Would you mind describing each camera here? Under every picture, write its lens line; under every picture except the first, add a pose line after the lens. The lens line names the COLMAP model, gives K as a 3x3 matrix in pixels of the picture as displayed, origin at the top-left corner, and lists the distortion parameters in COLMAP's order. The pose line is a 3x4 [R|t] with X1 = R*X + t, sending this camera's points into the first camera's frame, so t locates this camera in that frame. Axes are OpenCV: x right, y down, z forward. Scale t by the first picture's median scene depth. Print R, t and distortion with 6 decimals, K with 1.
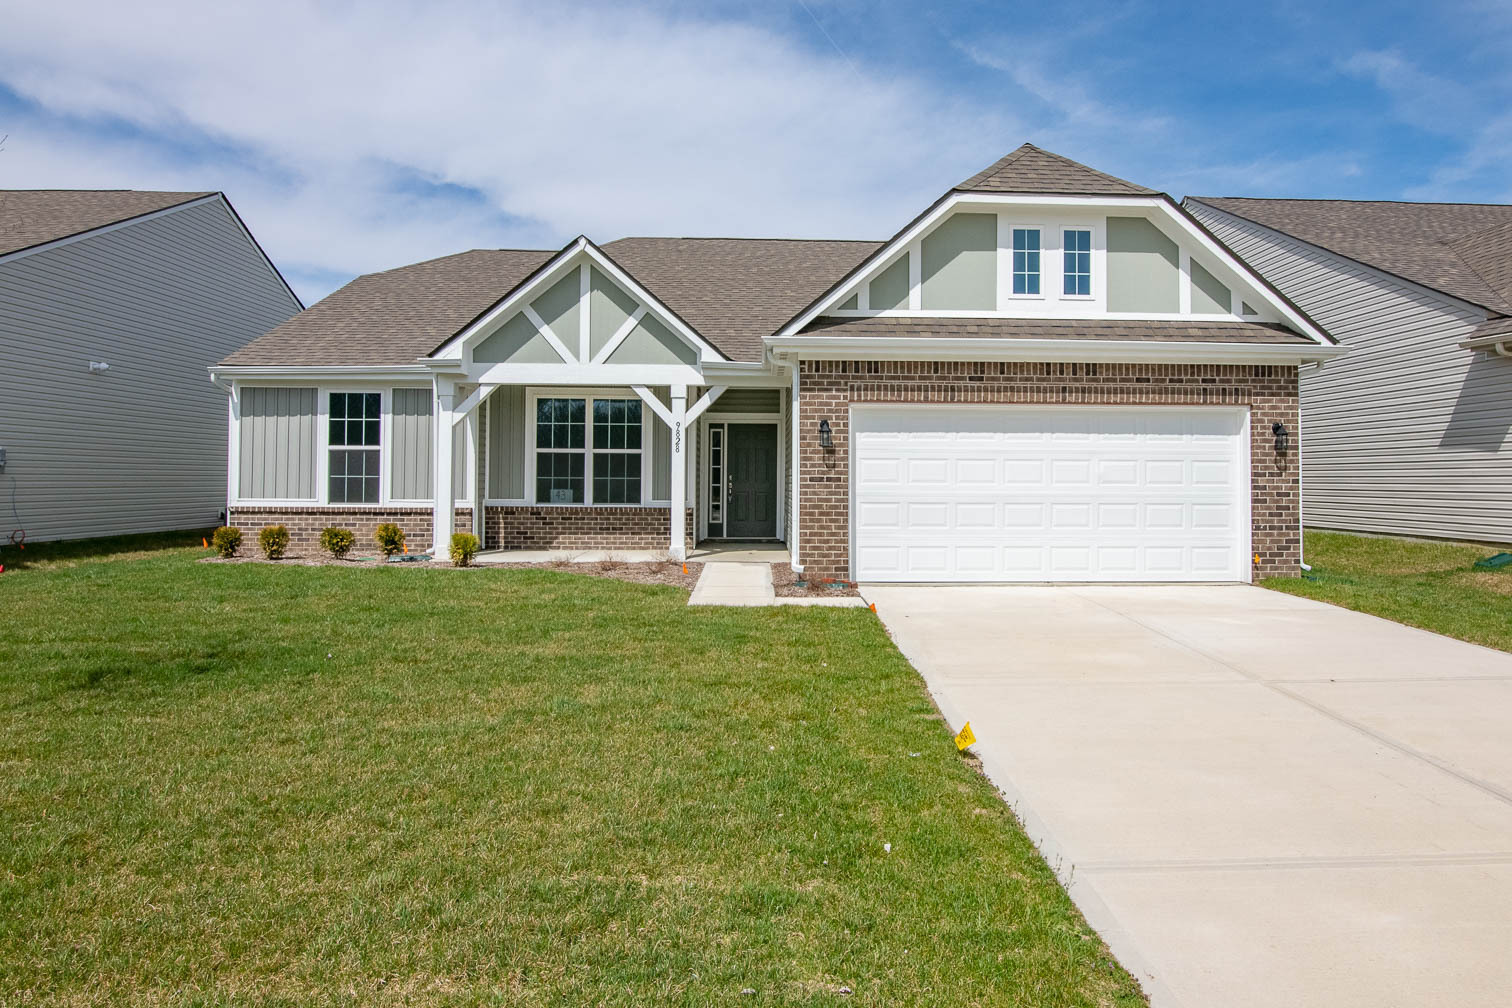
lens RADIAL K [[872.7, 0, 783.2], [0, 872.7, 462.0], [0, 0, 1]] dist [-0.005157, -0.001007]
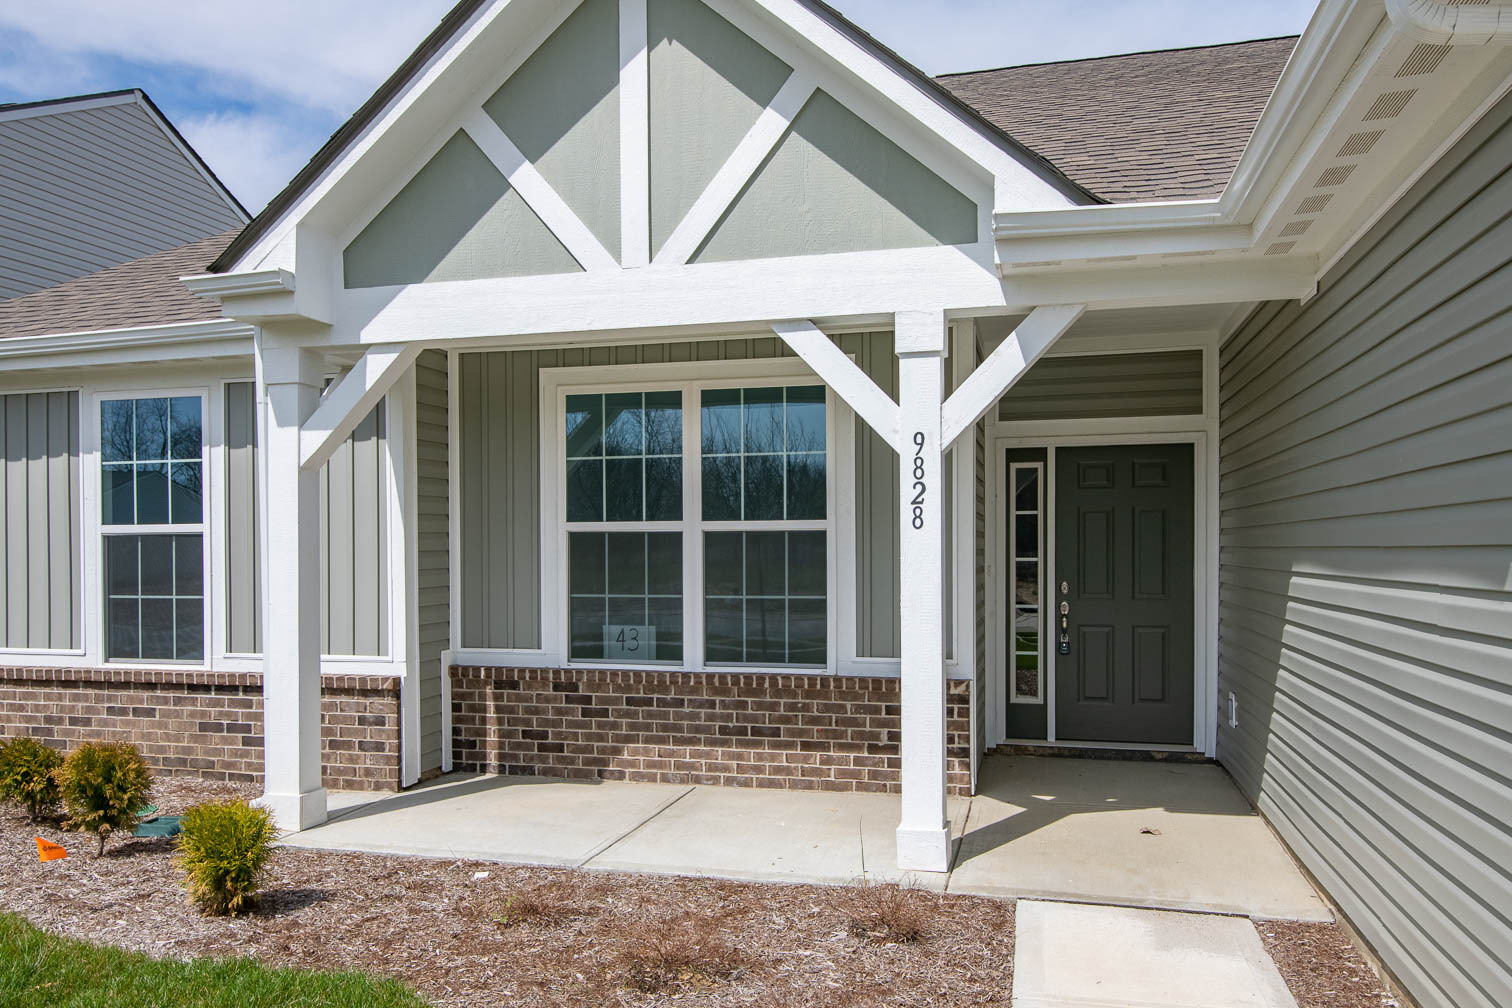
lens RADIAL K [[1104.4, 0, 759.2], [0, 1104.4, 560.1], [0, 0, 1]] dist [0.001219, -0.001157]
pose [[0.959794, -0.008215, -0.280585, -0.064726], [0.016132, 0.999534, 0.025917, -0.011040], [0.280241, -0.029401, 0.959479, 0.604561]]
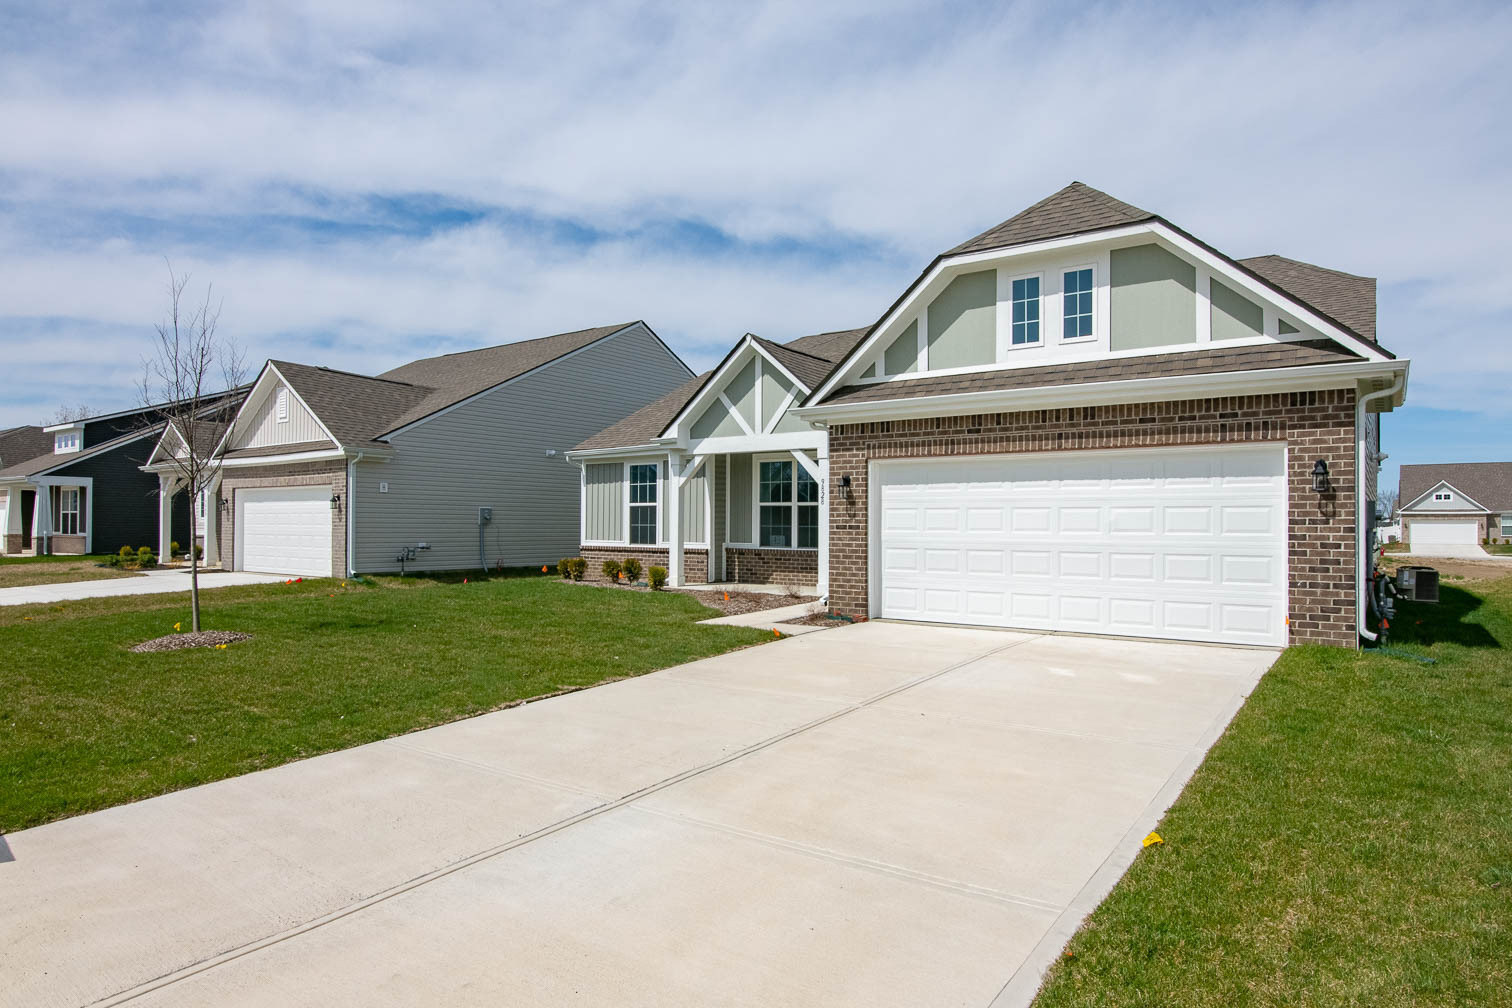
lens RADIAL K [[872.6, 0, 757.0], [0, 872.6, 521.2], [0, 0, 1]] dist [-0.000333, -0.000356]
pose [[0.792594, -0.003527, -0.609739, 0.530911], [0.010497, 0.999914, 0.007862, 0.001385], [0.609659, -0.012632, 0.792563, 0.008327]]
